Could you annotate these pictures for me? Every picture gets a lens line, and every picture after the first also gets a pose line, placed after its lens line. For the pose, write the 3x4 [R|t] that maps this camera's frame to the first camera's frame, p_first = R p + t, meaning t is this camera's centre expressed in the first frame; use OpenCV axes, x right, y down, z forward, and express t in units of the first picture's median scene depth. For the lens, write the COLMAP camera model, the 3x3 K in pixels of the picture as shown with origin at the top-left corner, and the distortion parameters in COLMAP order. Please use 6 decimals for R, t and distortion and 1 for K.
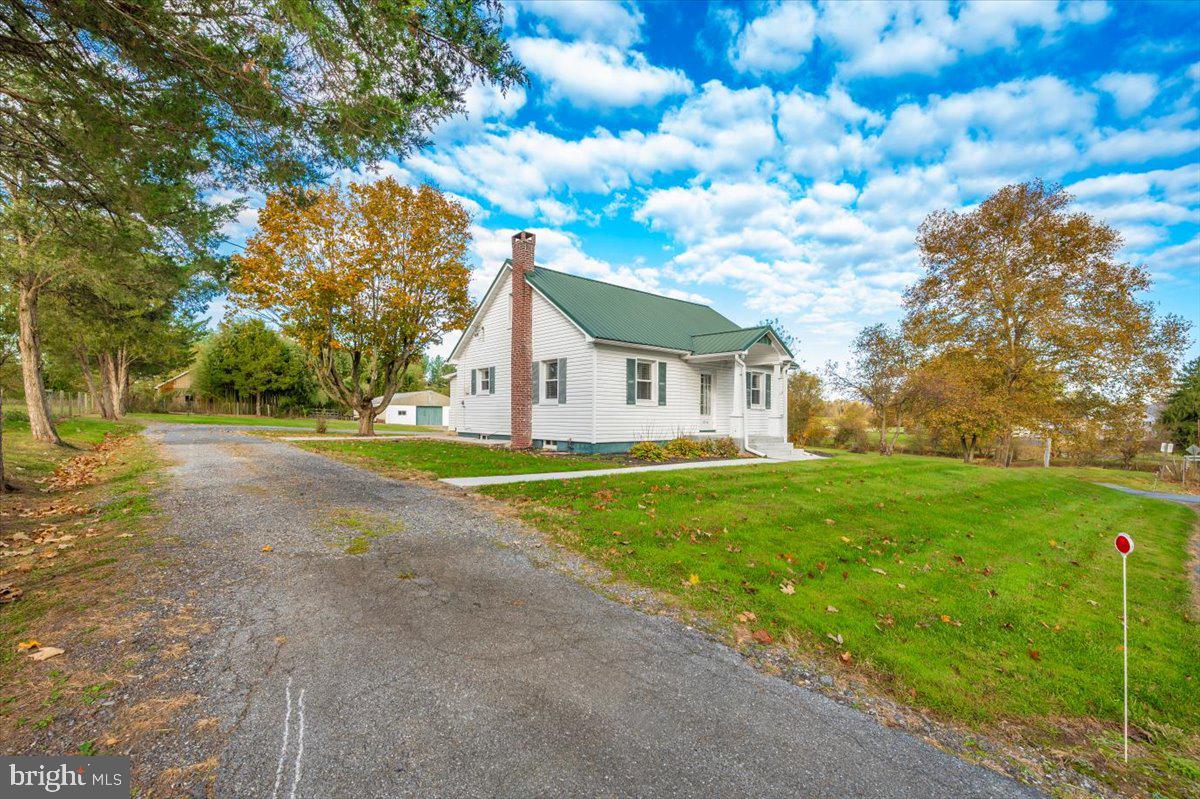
lens RADIAL K [[523.4, 0, 594.2], [0, 523.4, 411.8], [0, 0, 1]] dist [-0.002601, -0.000222]
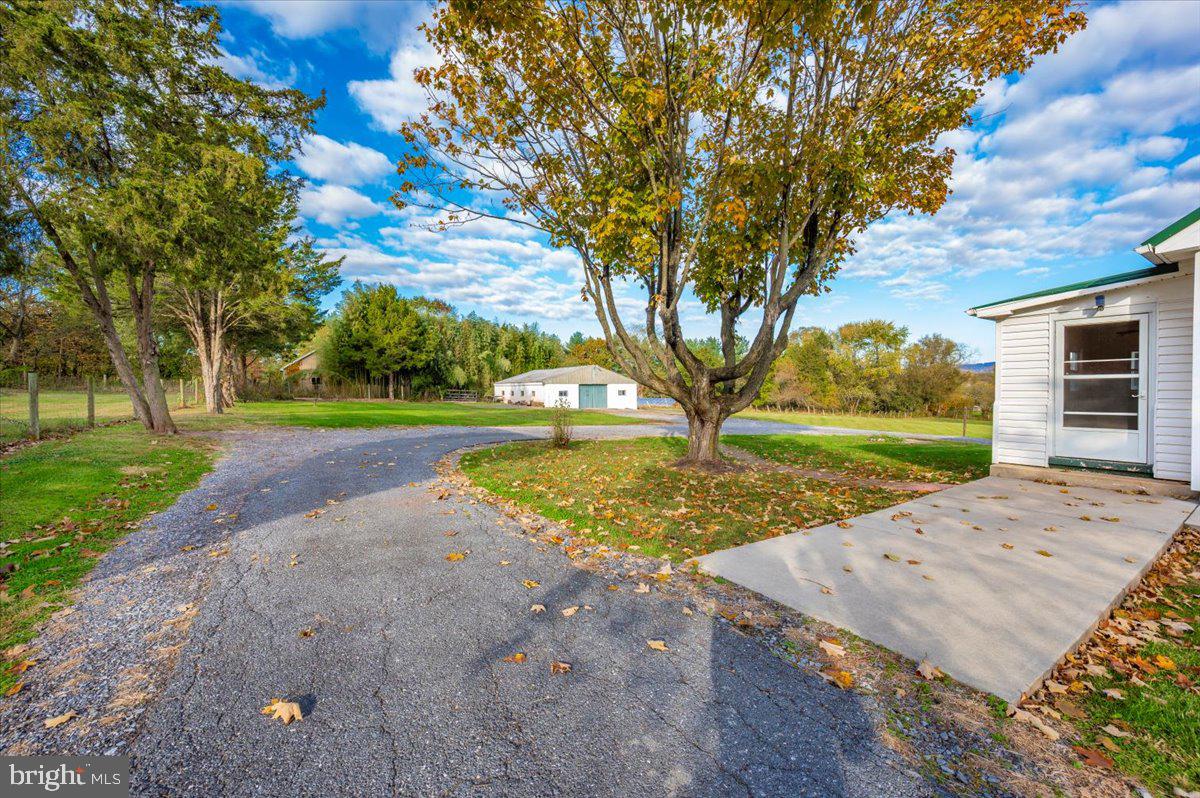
lens RADIAL K [[476.2, 0, 603.2], [0, 476.2, 393.1], [0, 0, 1]] dist [-0.000571, -0.000463]
pose [[0.993113, -0.018301, -0.115724, -0.209860], [0.020526, 0.999626, 0.018070, -0.009854], [0.115350, -0.020321, 0.993117, 0.268907]]
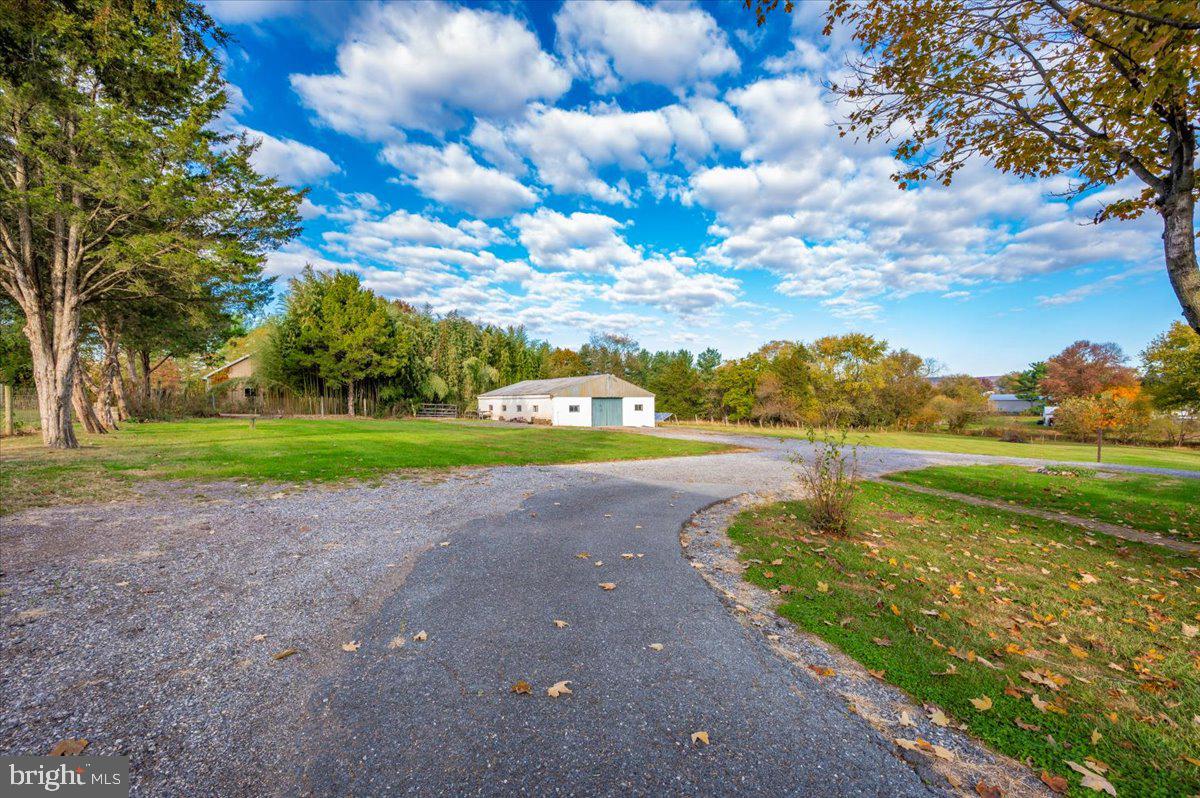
lens RADIAL K [[476.2, 0, 603.2], [0, 476.2, 400.4], [0, 0, 1]] dist [-0.000571, -0.000463]
pose [[0.999696, -0.017464, -0.017388, -0.302366], [0.017586, 0.999821, 0.006924, -0.010959], [0.017264, -0.007227, 0.999825, 0.383390]]
